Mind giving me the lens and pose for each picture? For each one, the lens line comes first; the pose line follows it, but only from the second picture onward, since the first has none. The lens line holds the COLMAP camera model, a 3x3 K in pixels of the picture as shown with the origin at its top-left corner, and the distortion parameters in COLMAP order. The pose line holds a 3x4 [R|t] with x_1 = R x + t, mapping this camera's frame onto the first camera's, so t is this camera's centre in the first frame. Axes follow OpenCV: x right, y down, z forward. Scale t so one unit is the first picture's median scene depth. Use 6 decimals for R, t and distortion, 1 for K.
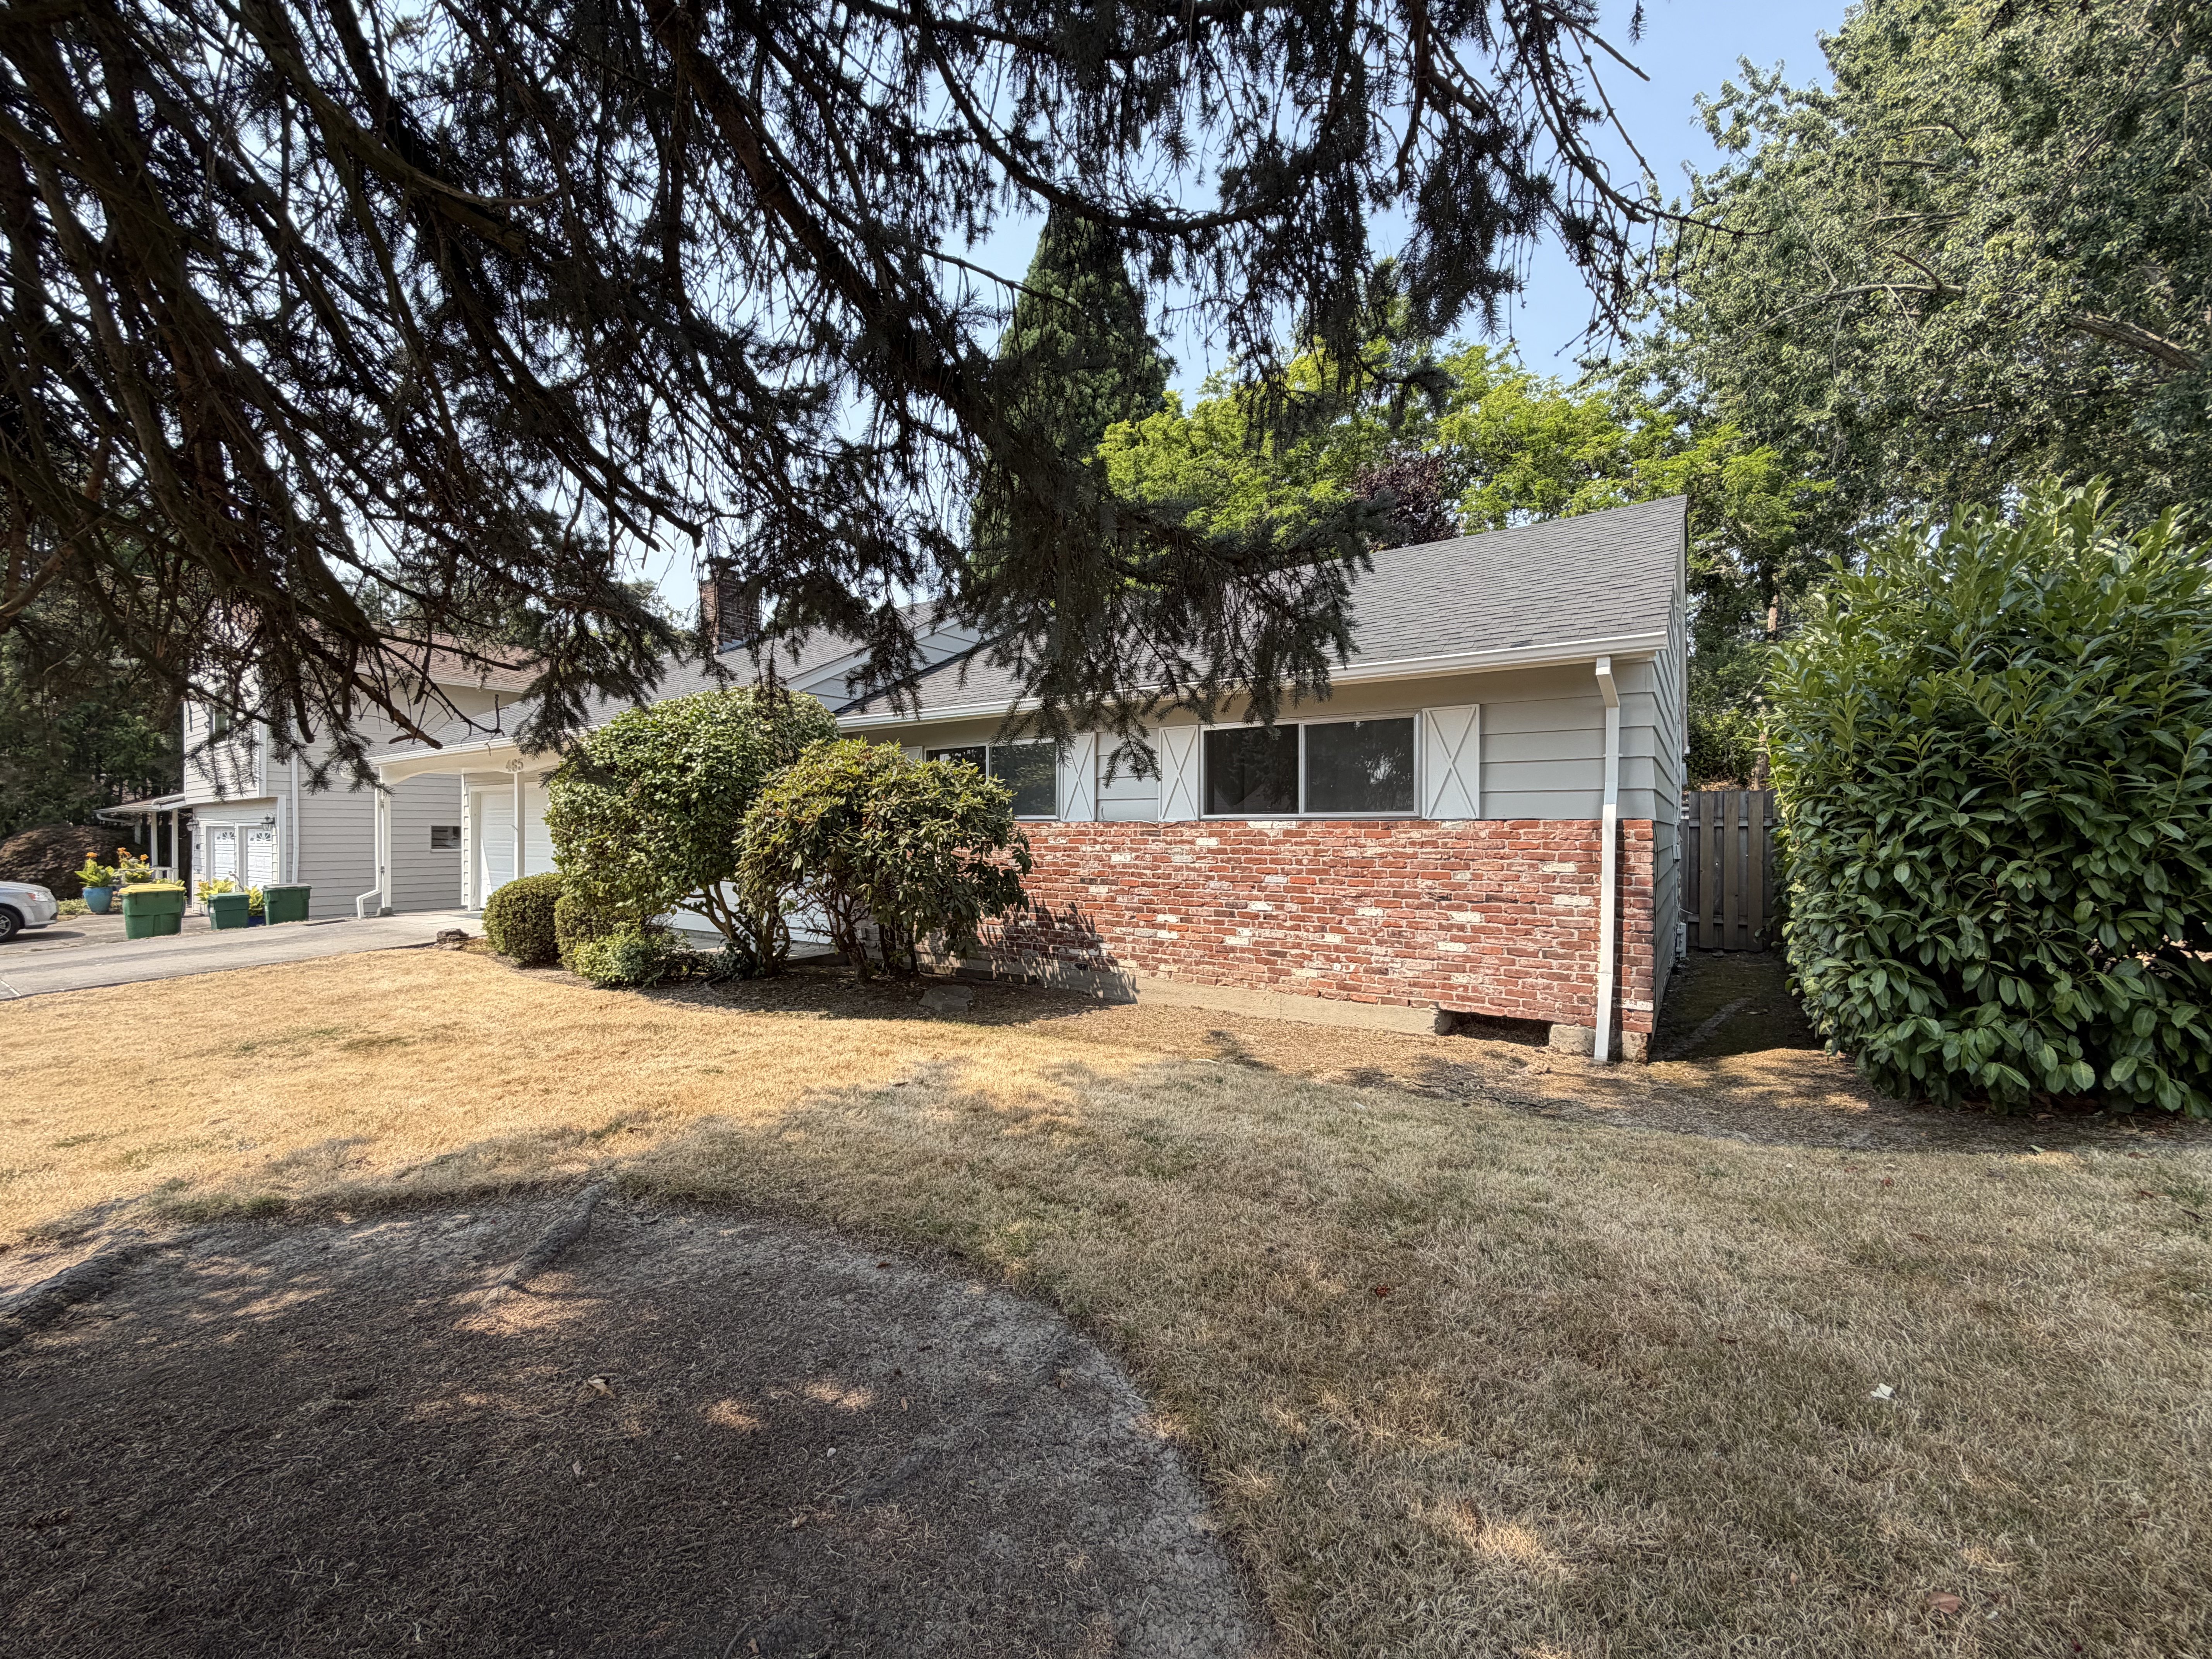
lens RADIAL K [[886.3, 0, 1102.5], [0, 886.3, 835.8], [0, 0, 1]] dist [0.002272, -0.000044]
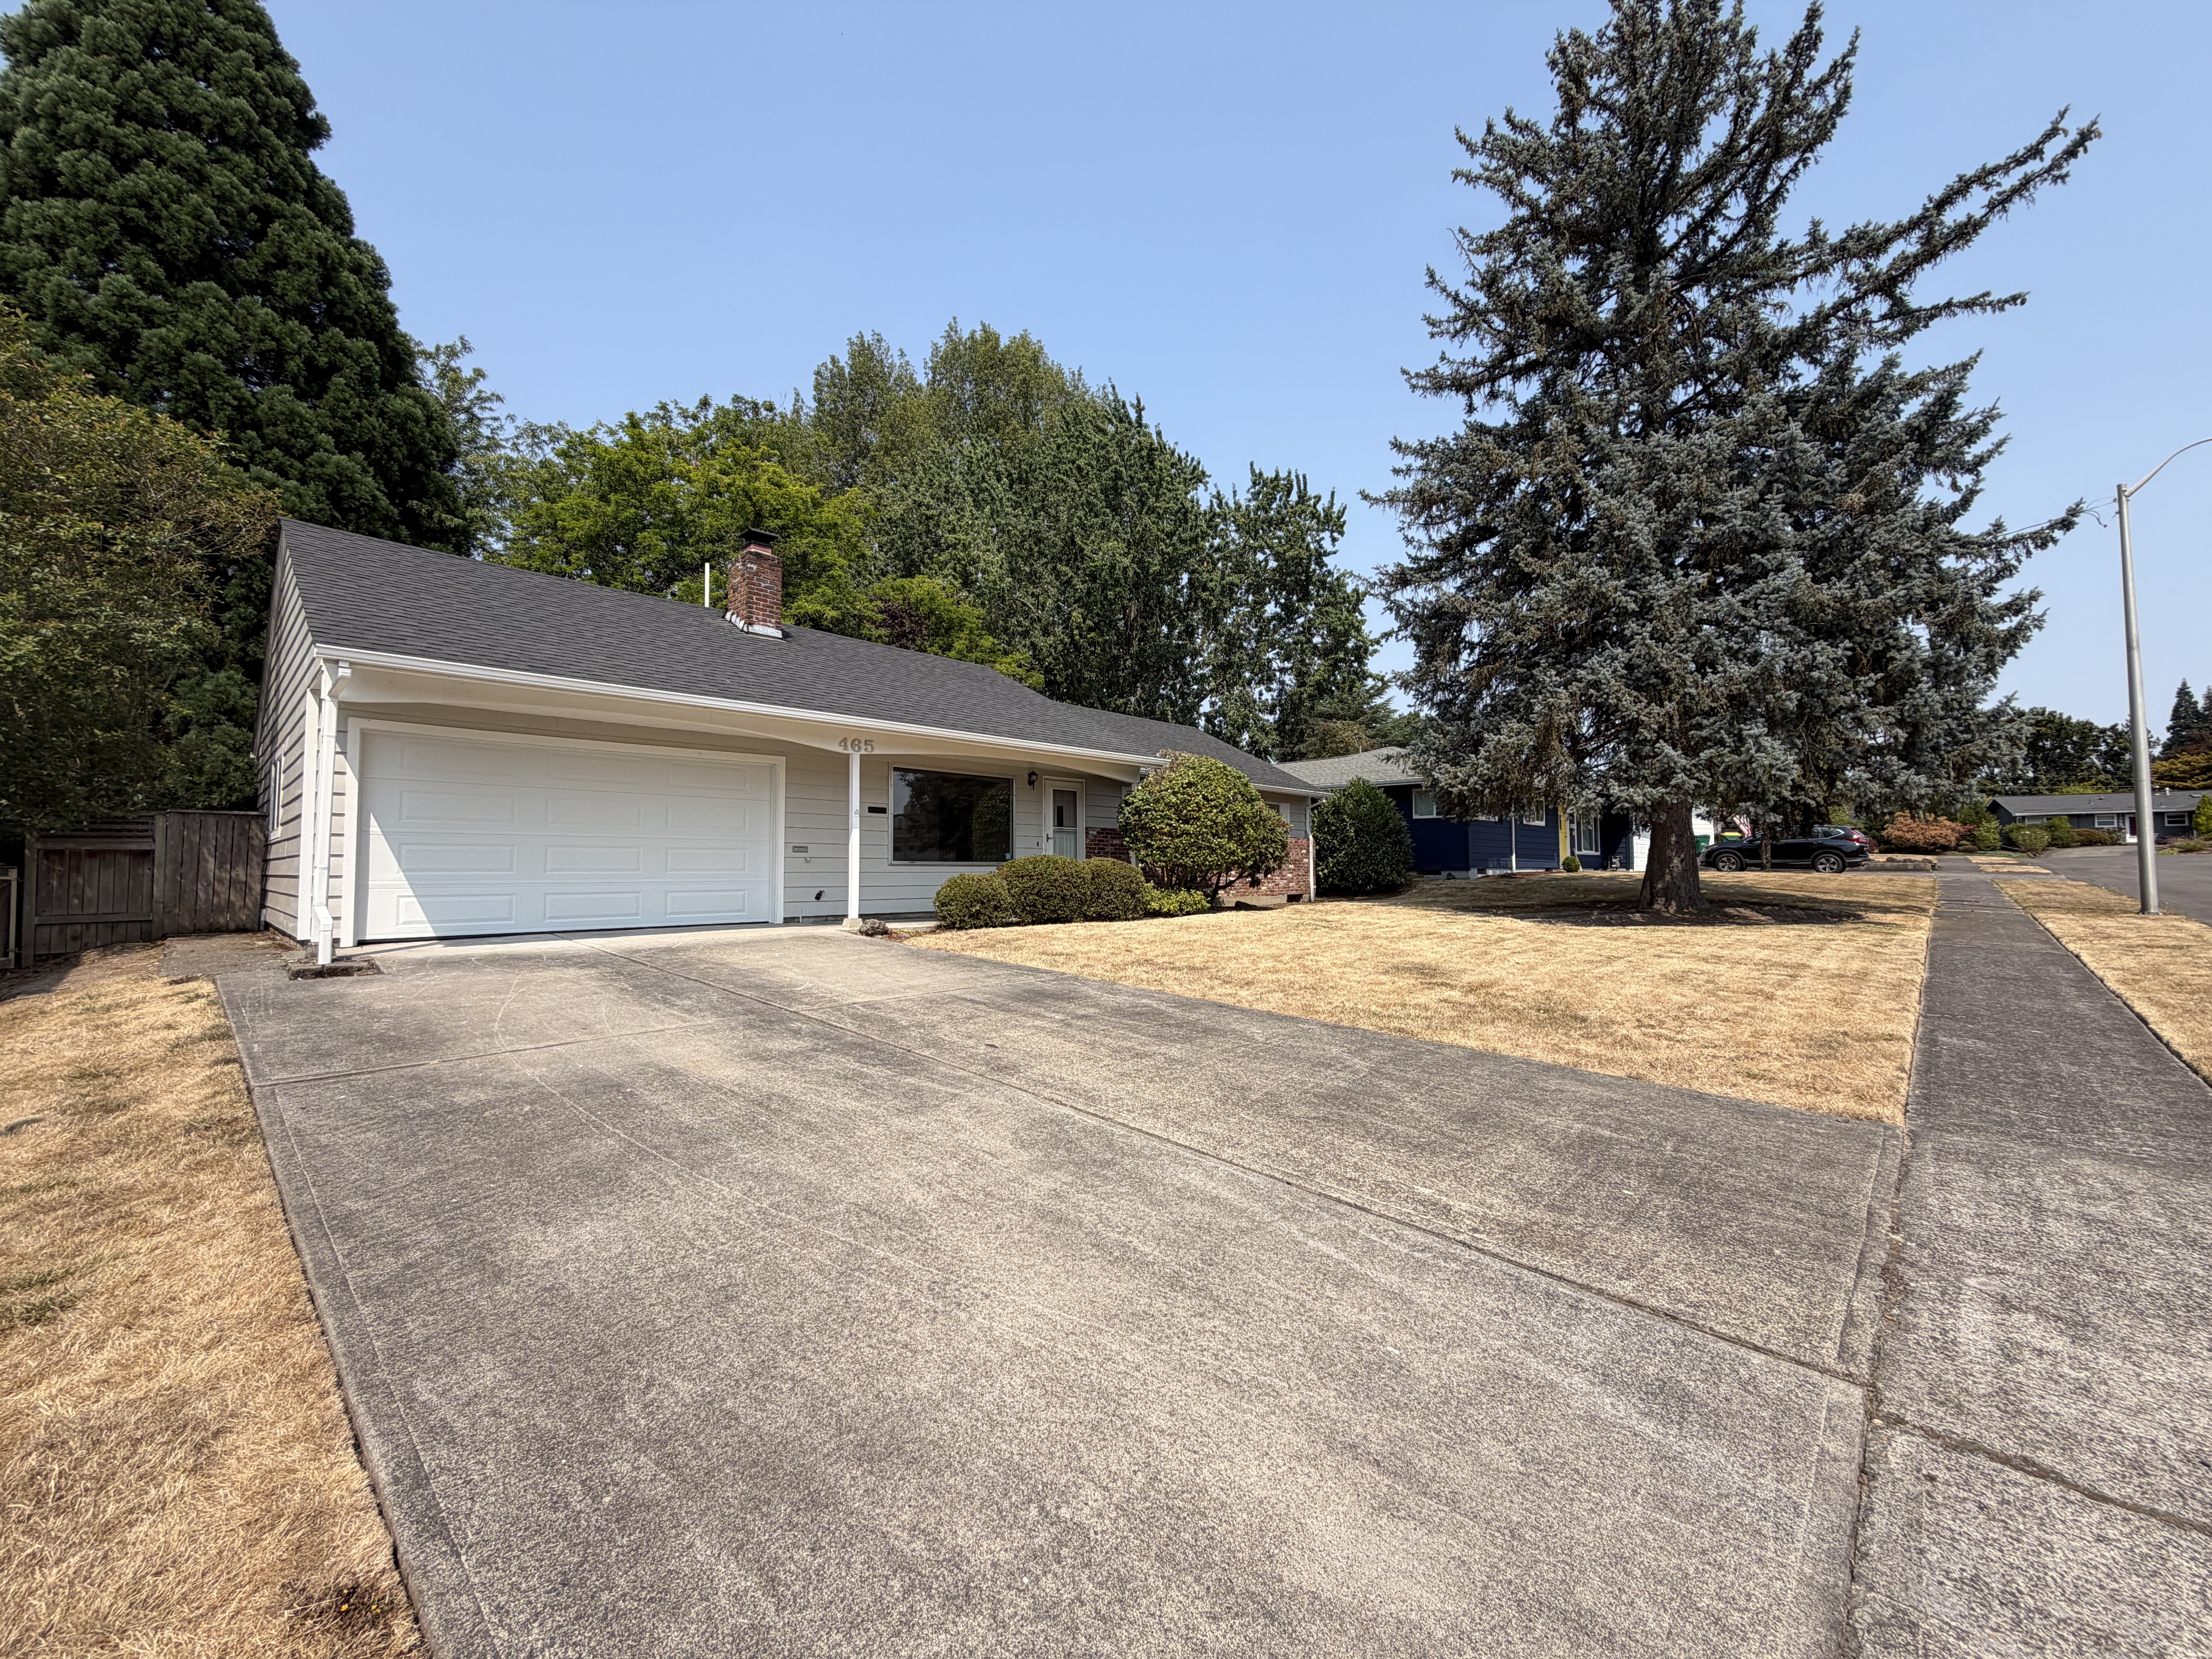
lens RADIAL K [[886.3, 0, 1105.0], [0, 886.3, 824.1], [0, 0, 1]] dist [0.002272, -0.000044]
pose [[0.157602, 0.047738, 0.986348, -2.816551], [0.001395, 0.998819, -0.048564, 0.086908], [-0.987502, 0.009029, 0.157349, 1.084465]]
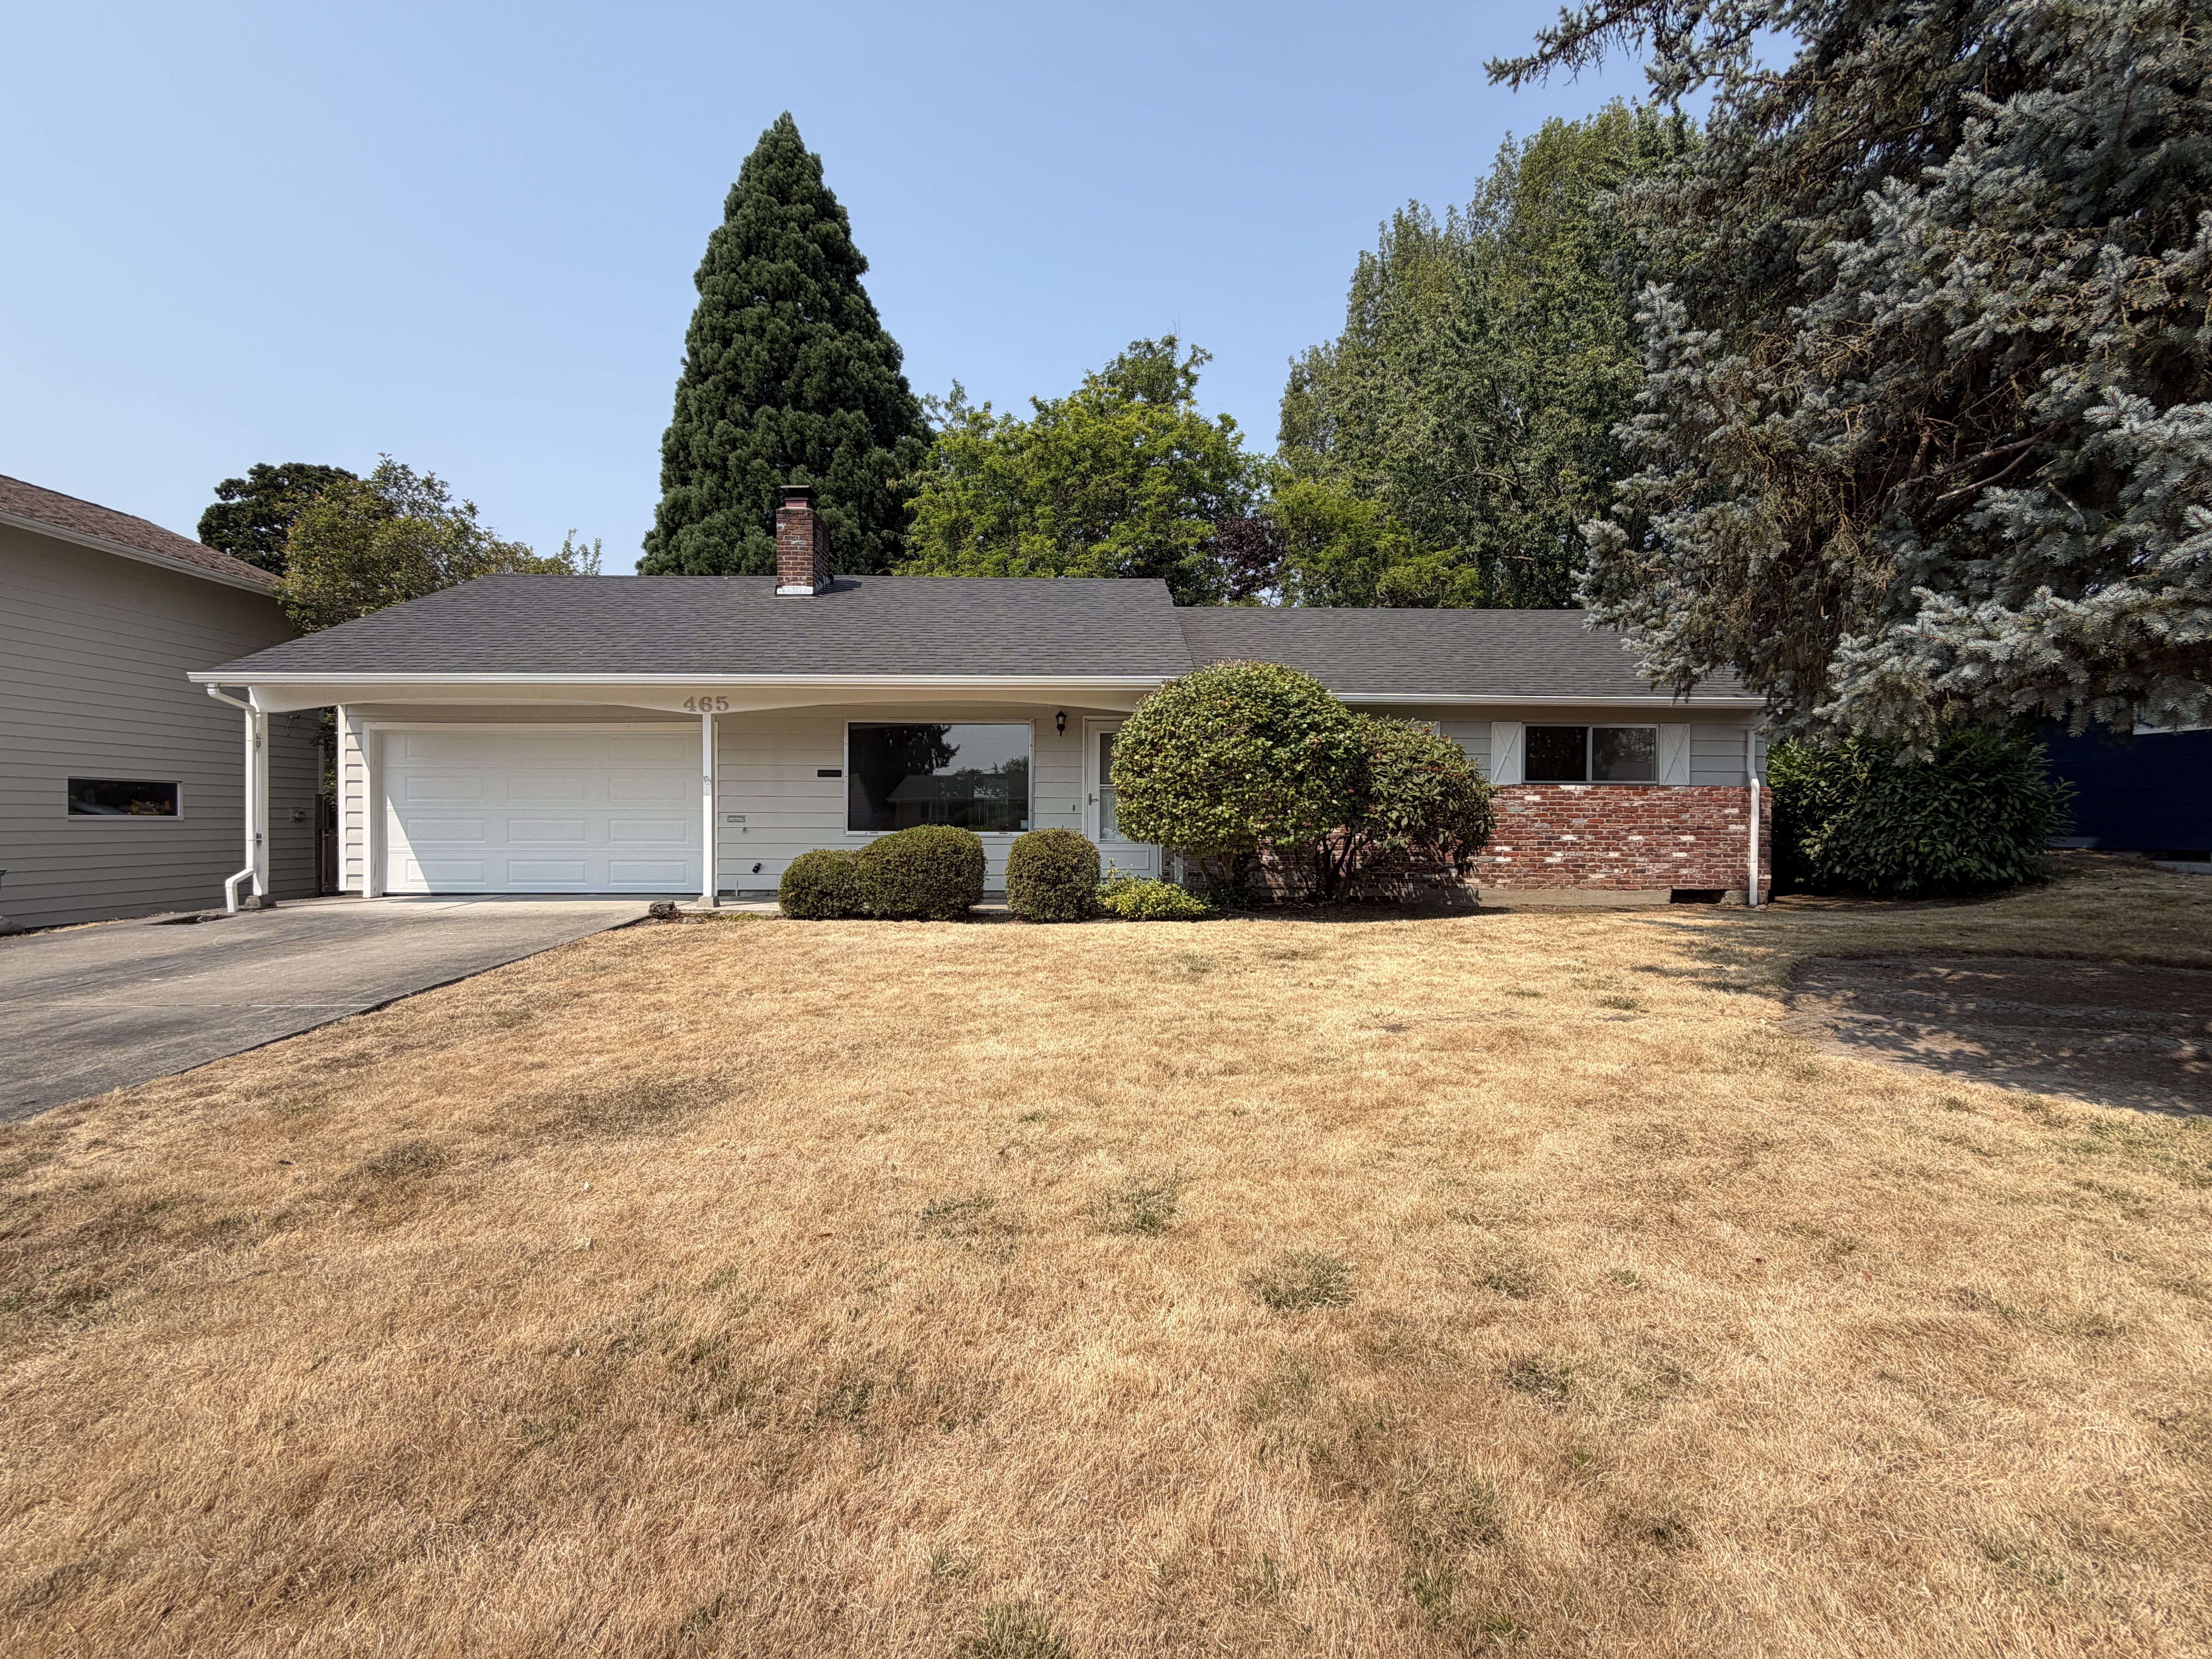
lens RADIAL K [[886.3, 0, 1104.3], [0, 886.3, 826.9], [0, 0, 1]] dist [0.002272, -0.000044]
pose [[0.813300, -0.004916, 0.581823, -1.551651], [-0.001225, 0.999948, 0.010161, 0.046878], [-0.581843, -0.008977, 0.813252, 0.181347]]
